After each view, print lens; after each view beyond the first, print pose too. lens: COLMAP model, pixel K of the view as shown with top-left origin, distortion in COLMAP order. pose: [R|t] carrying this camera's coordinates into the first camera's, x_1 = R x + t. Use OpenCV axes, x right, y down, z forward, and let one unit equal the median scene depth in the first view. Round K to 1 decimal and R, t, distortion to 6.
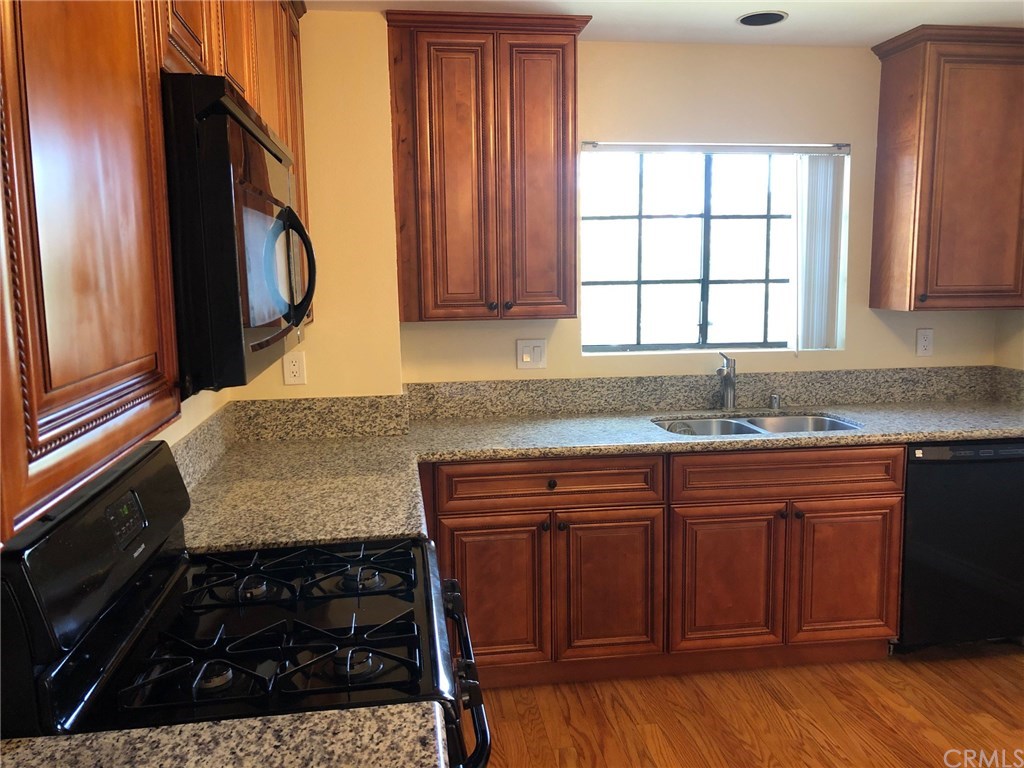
lens RADIAL K [[842.3, 0, 506.7], [0, 842.3, 374.2], [0, 0, 1]] dist [0.015591, -0.009068]
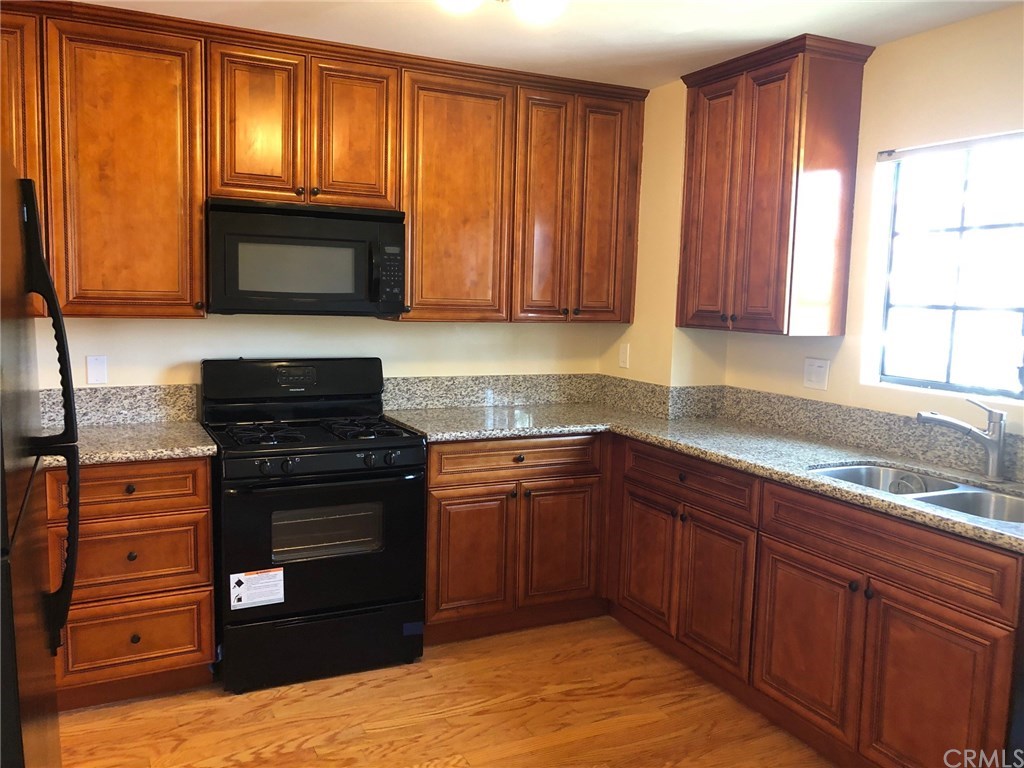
lens RADIAL K [[842.3, 0, 509.8], [0, 842.3, 383.3], [0, 0, 1]] dist [0.015591, -0.009068]
pose [[0.313316, 0.124166, -0.941497, 0.950684], [-0.153329, 0.985022, 0.078881, -0.040973], [0.937189, 0.119644, 0.327661, 0.385293]]
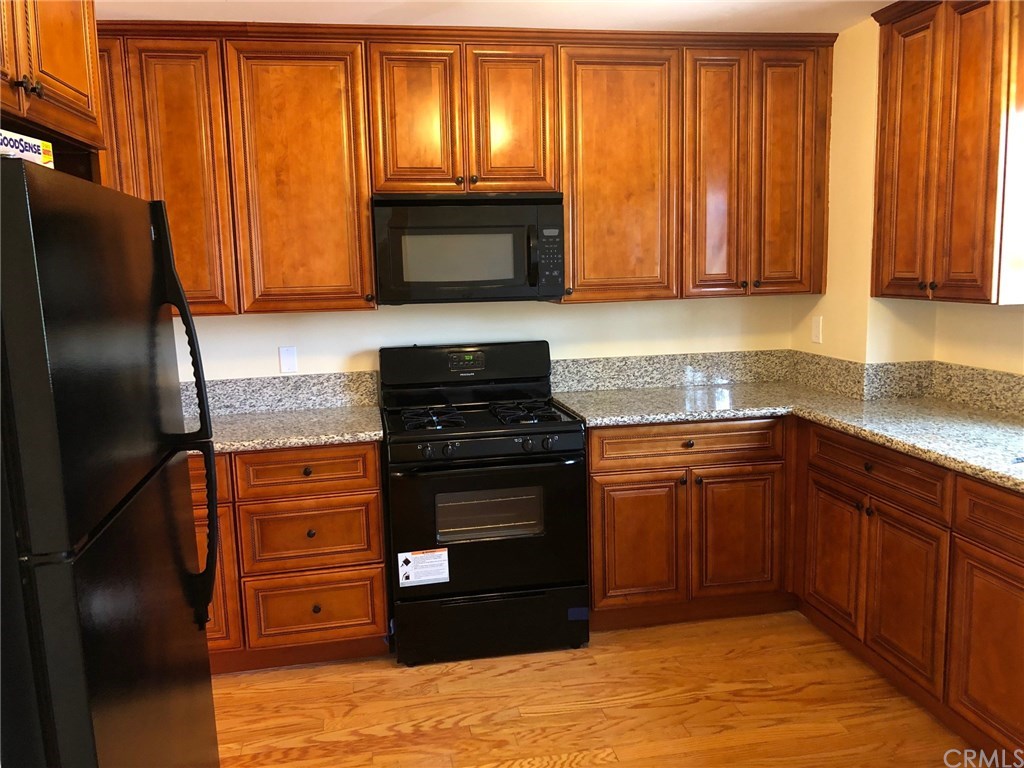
lens RADIAL K [[842.3, 0, 515.8], [0, 842.3, 379.6], [0, 0, 1]] dist [0.015591, -0.009068]
pose [[0.045898, 0.152673, -0.987210, 0.944028], [-0.104430, 0.983570, 0.147255, -0.069692], [0.993473, 0.096336, 0.061087, 0.485727]]
